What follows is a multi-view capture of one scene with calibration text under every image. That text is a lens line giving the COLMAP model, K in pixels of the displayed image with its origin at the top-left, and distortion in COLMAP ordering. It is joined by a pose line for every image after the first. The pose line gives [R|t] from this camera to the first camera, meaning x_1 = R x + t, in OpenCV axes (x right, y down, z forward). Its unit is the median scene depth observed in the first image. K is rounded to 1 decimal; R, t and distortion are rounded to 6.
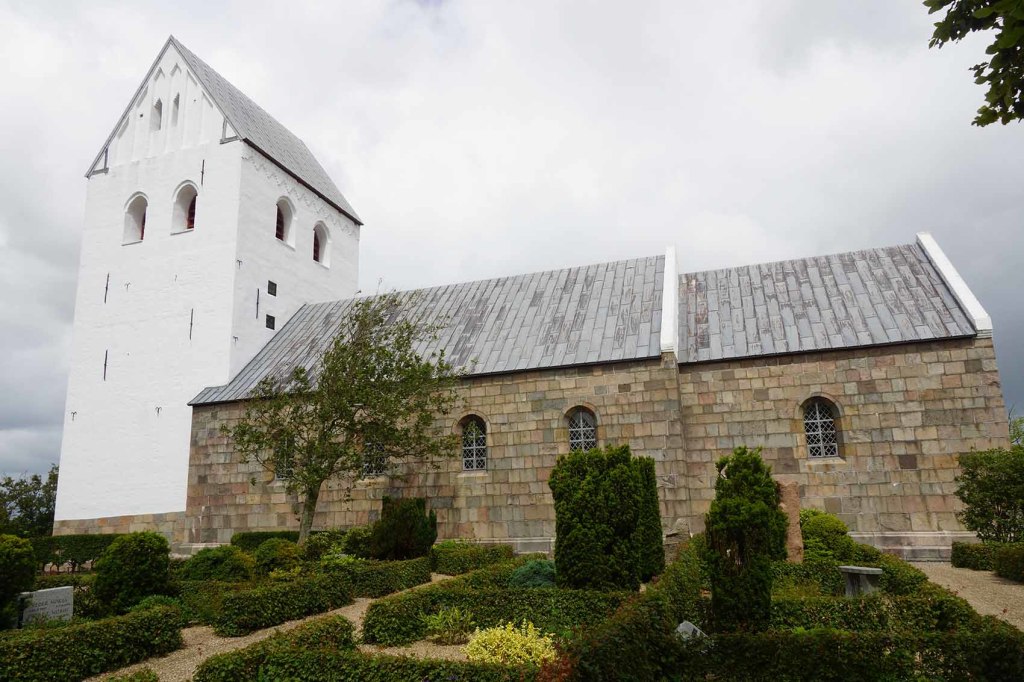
lens RADIAL K [[743.7, 0, 512.0], [0, 743.7, 341.0], [0, 0, 1]] dist [-0.022227, 0.003841]
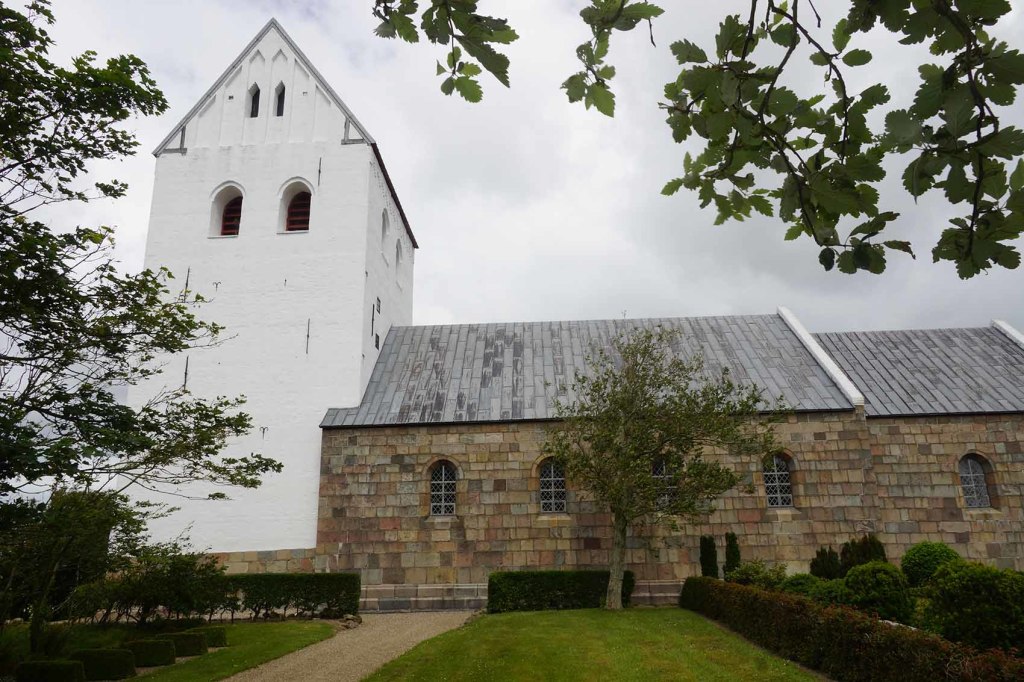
lens RADIAL K [[743.7, 0, 512.0], [0, 743.7, 341.0], [0, 0, 1]] dist [-0.022227, 0.003841]
pose [[0.956929, 0.095921, 0.274017, -0.563228], [-0.076385, 0.993773, -0.081122, 0.046757], [-0.280092, 0.056697, 0.958297, 0.097480]]
